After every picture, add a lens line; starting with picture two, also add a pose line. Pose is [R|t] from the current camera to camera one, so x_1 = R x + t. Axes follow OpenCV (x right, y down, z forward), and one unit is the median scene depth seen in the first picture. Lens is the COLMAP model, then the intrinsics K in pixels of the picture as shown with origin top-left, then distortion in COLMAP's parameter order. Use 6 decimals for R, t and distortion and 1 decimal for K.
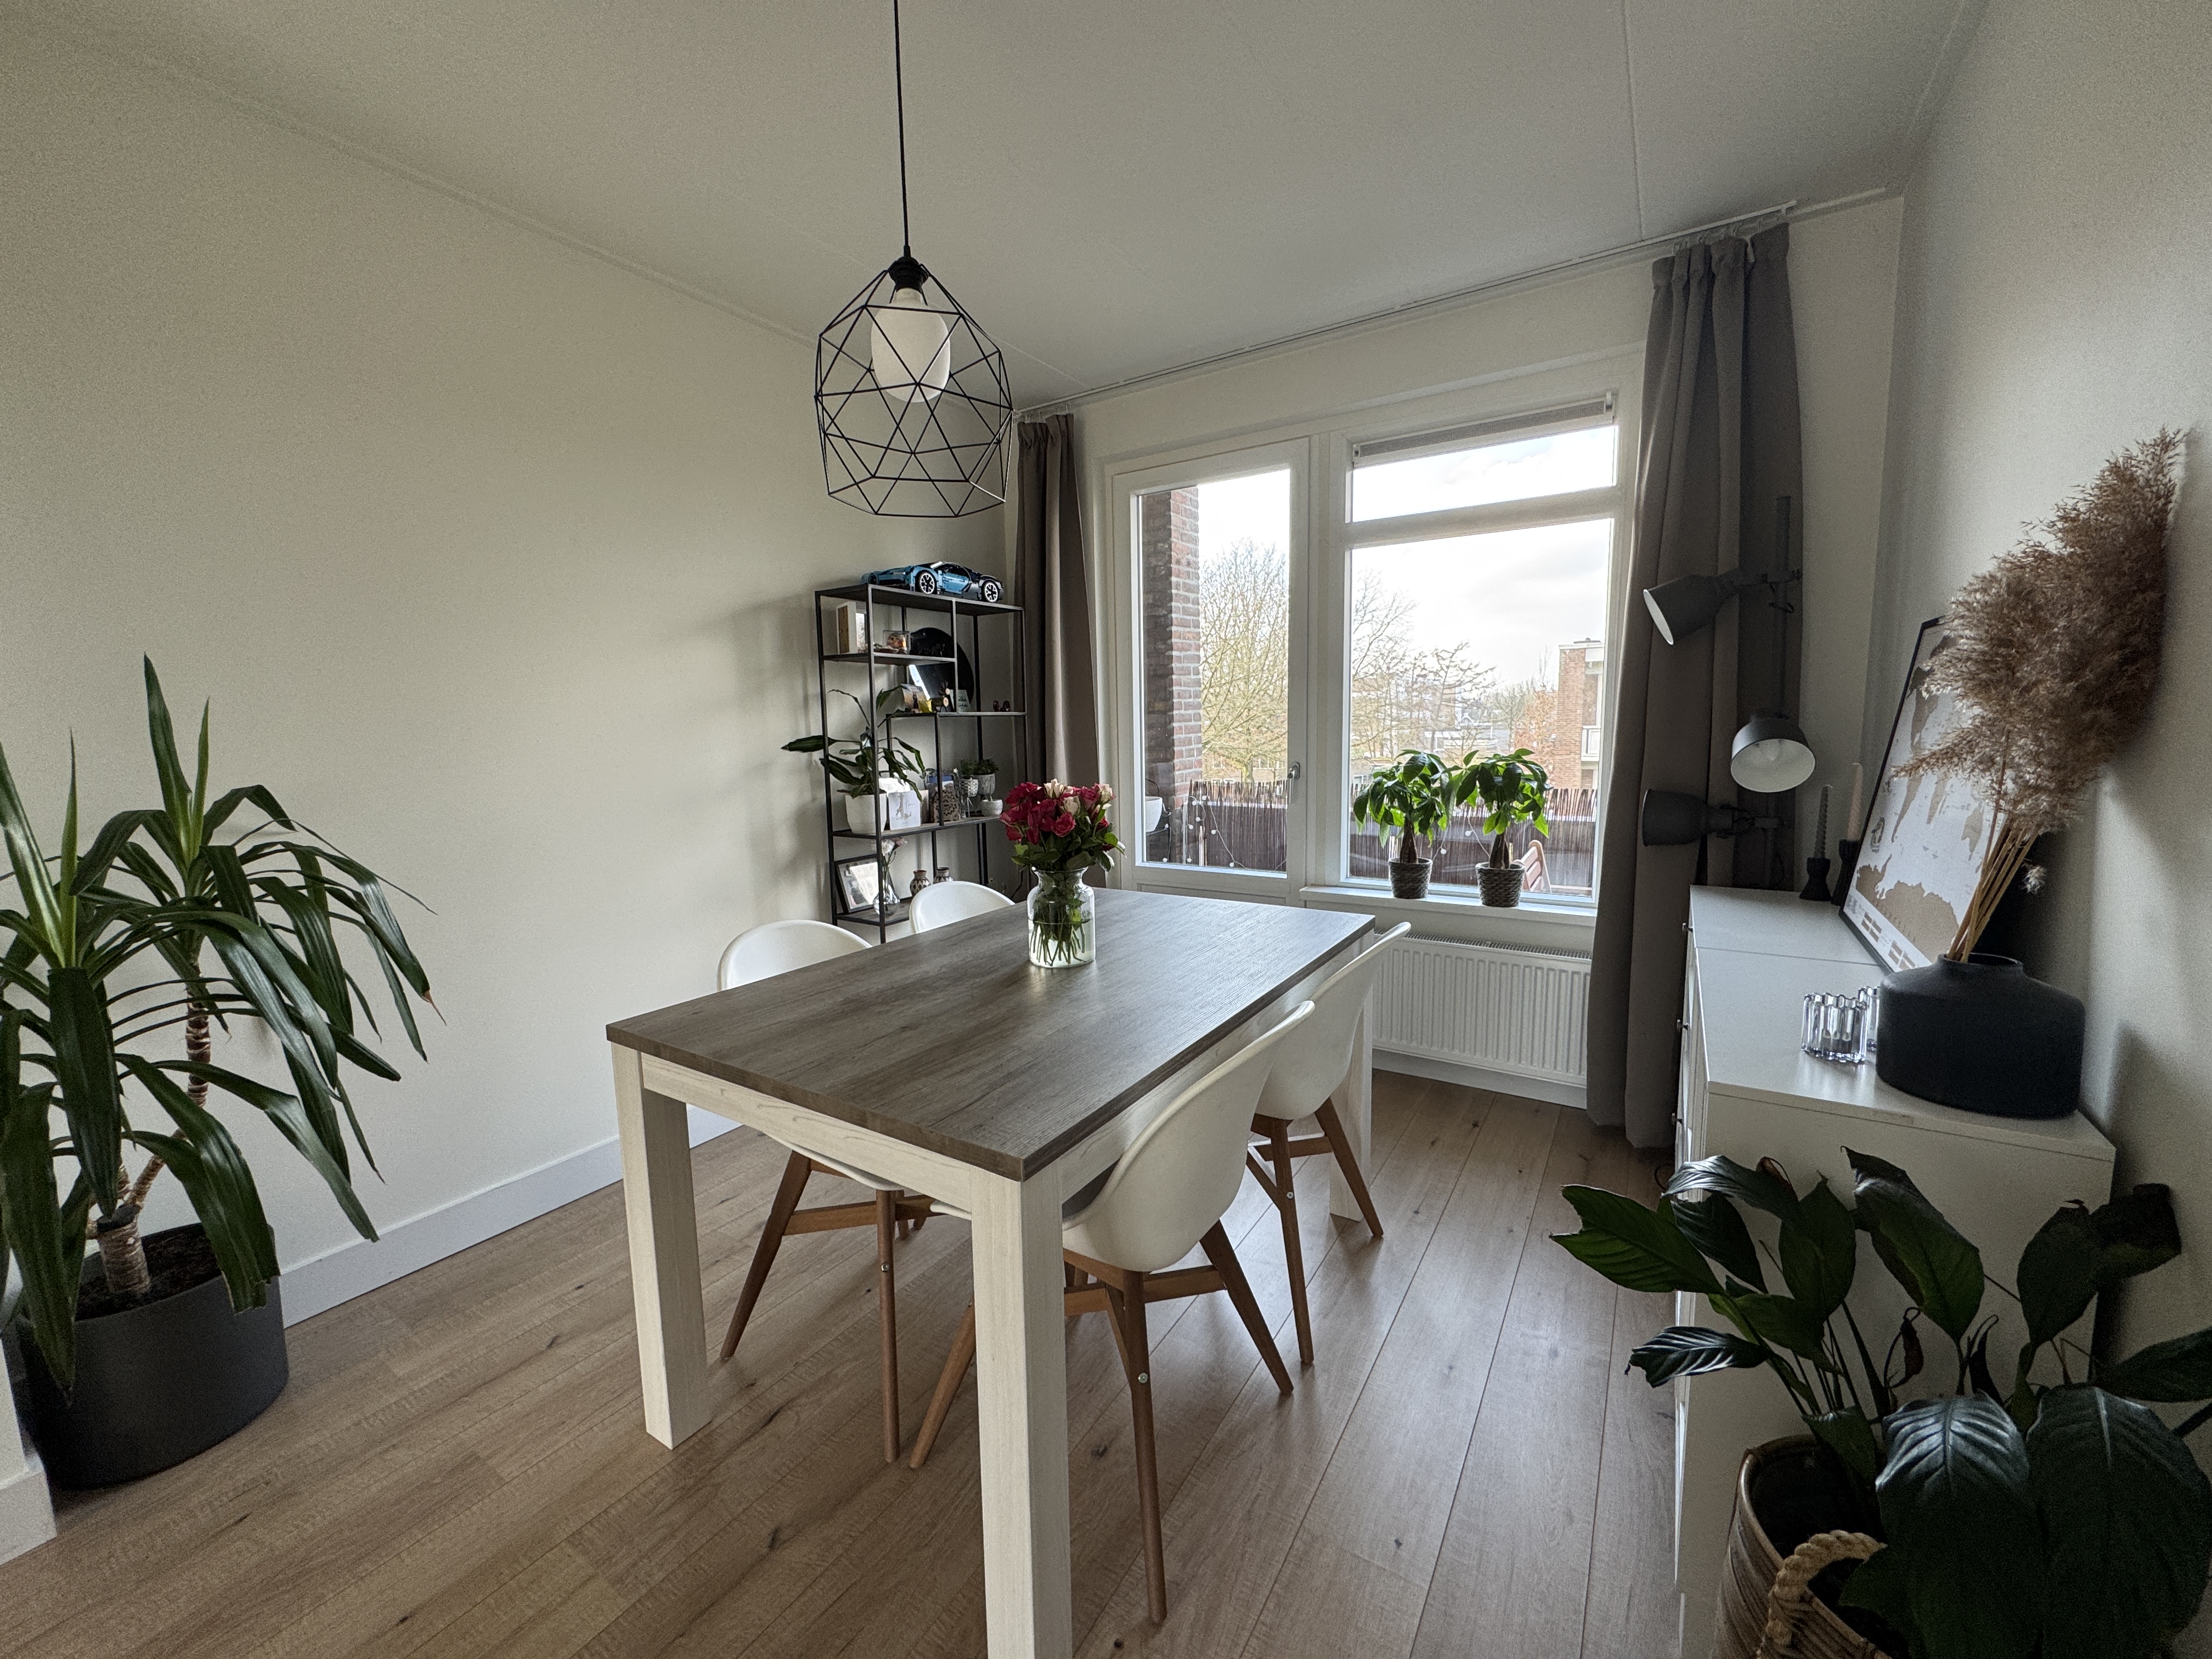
lens RADIAL K [[881.8, 0, 1102.0], [0, 881.8, 831.4], [0, 0, 1]] dist [-0.002663, -0.000828]
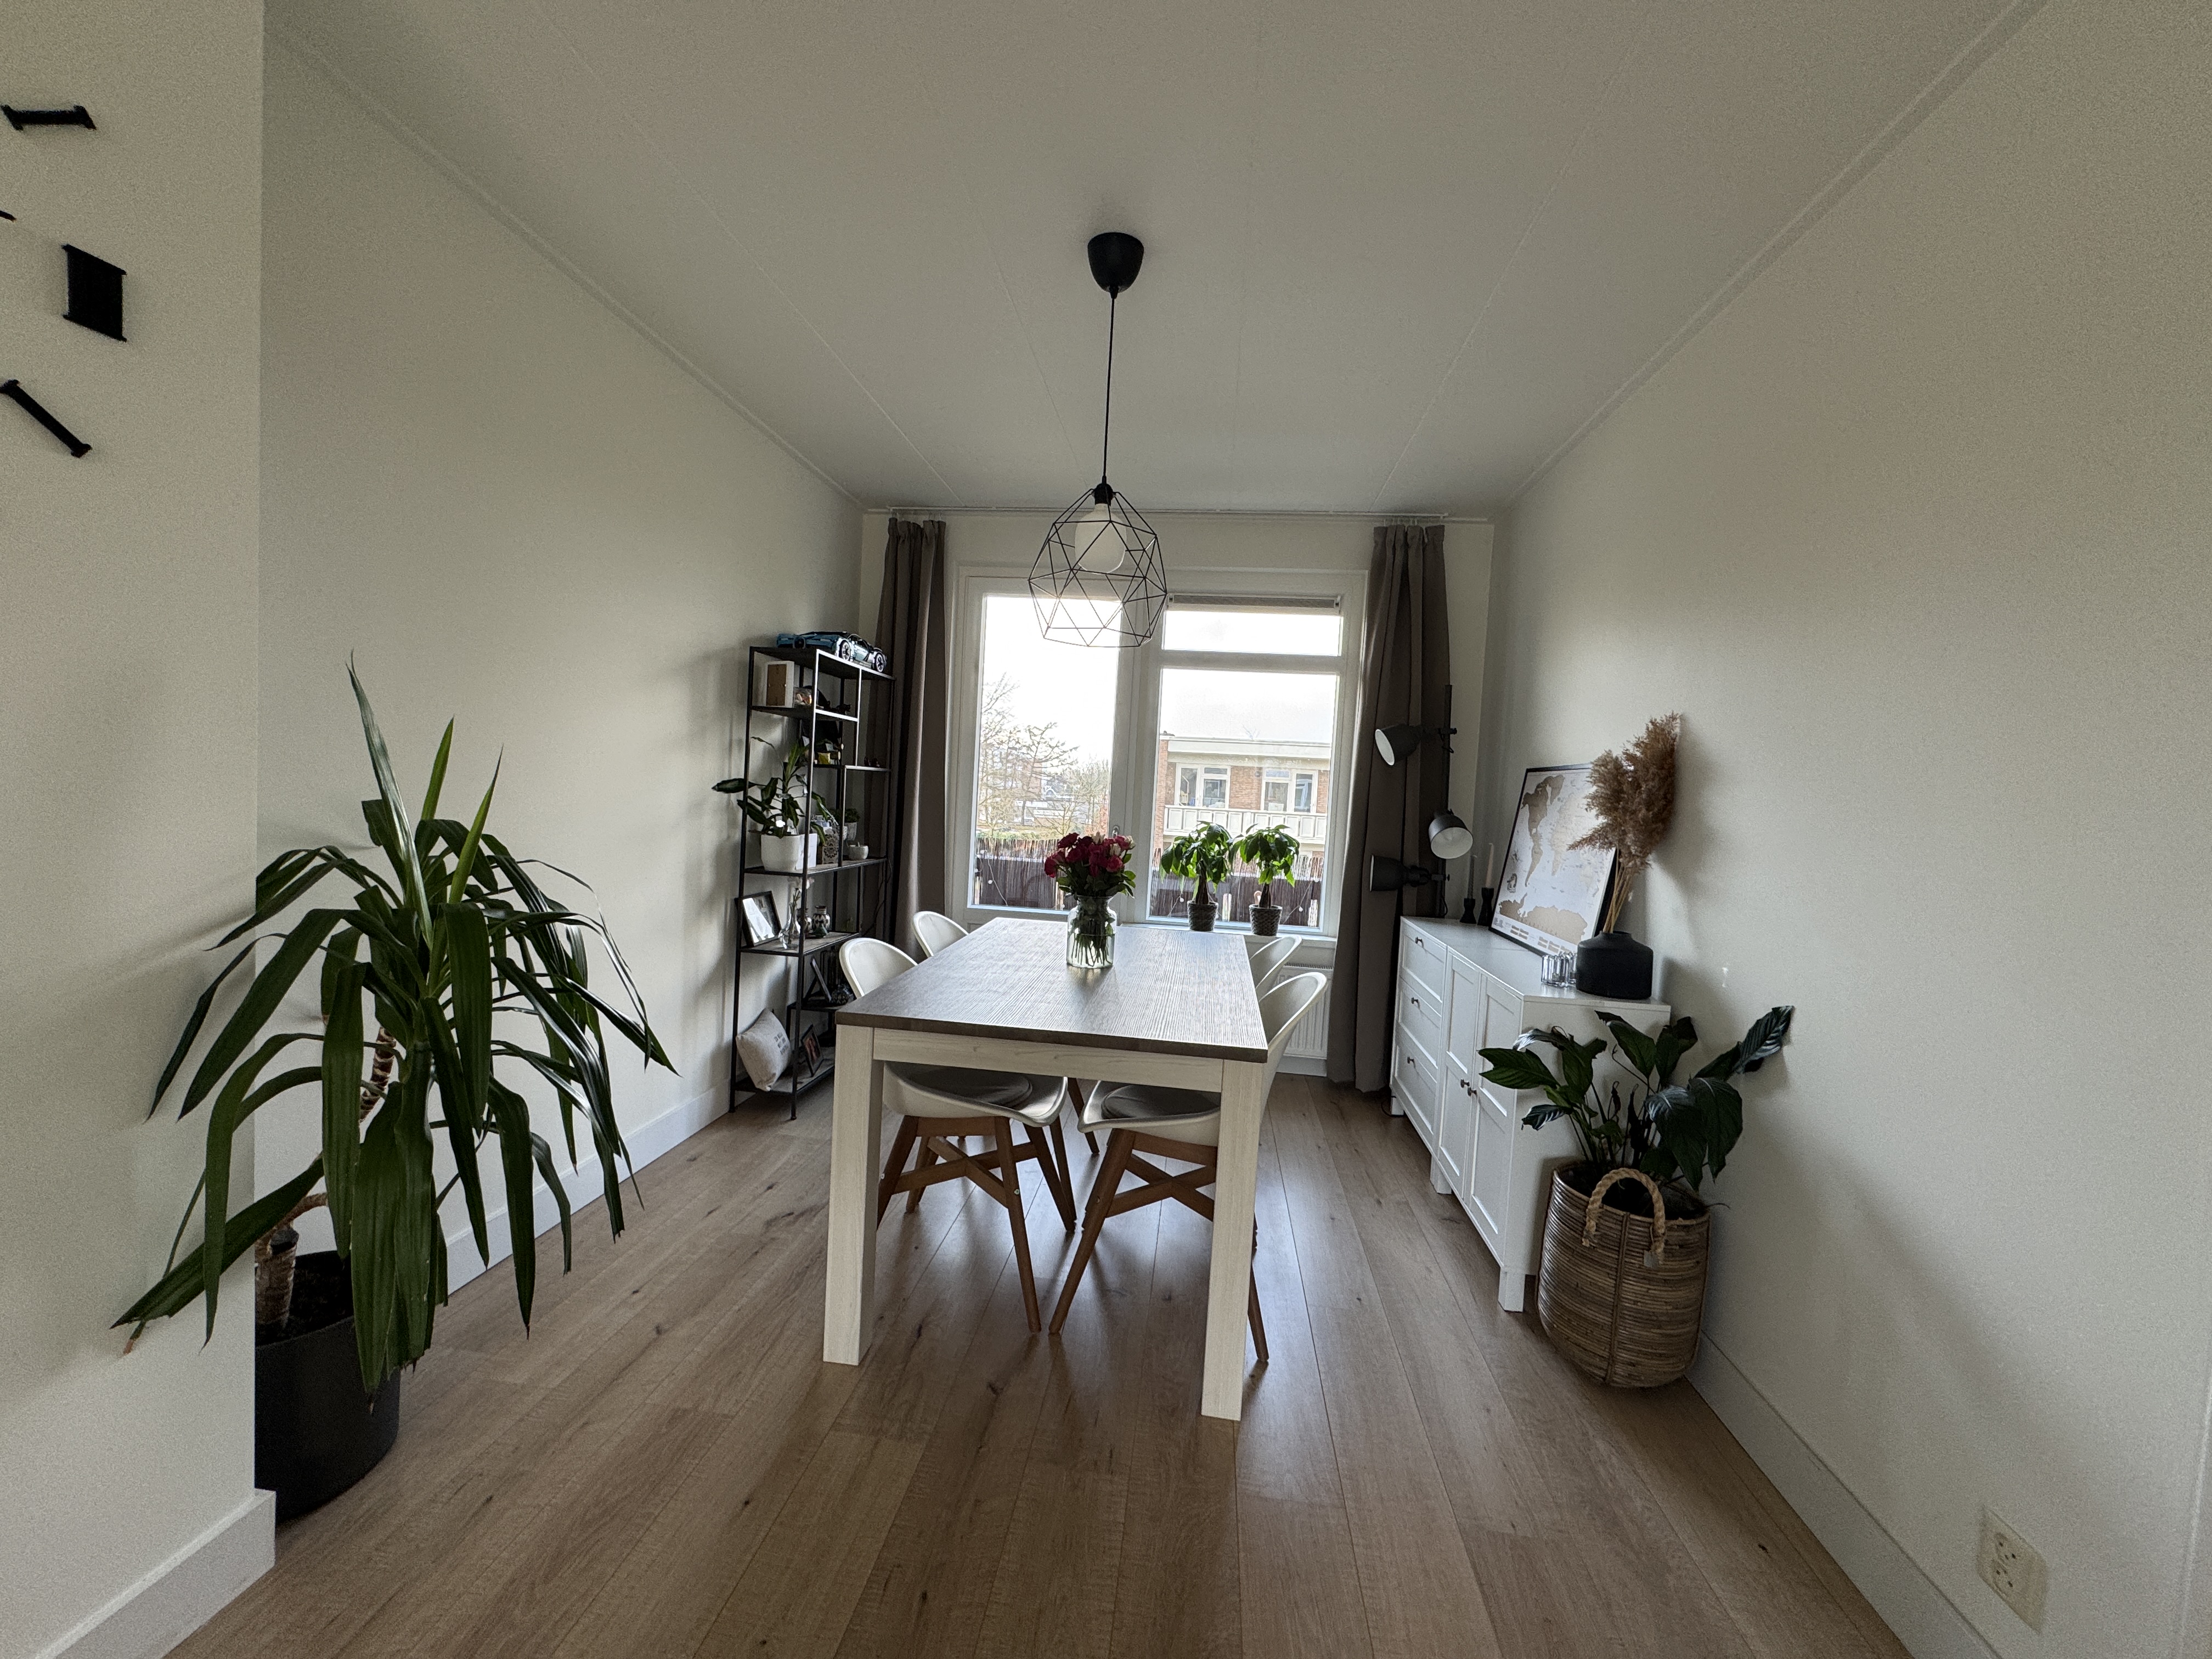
lens RADIAL K [[881.8, 0, 1102.0], [0, 881.8, 831.4], [0, 0, 1]] dist [-0.002663, -0.000828]
pose [[0.896957, 0.047587, 0.439550, -0.402547], [-0.017212, 0.997195, -0.072835, 0.026384], [-0.441783, 0.057764, 0.895260, -0.151865]]
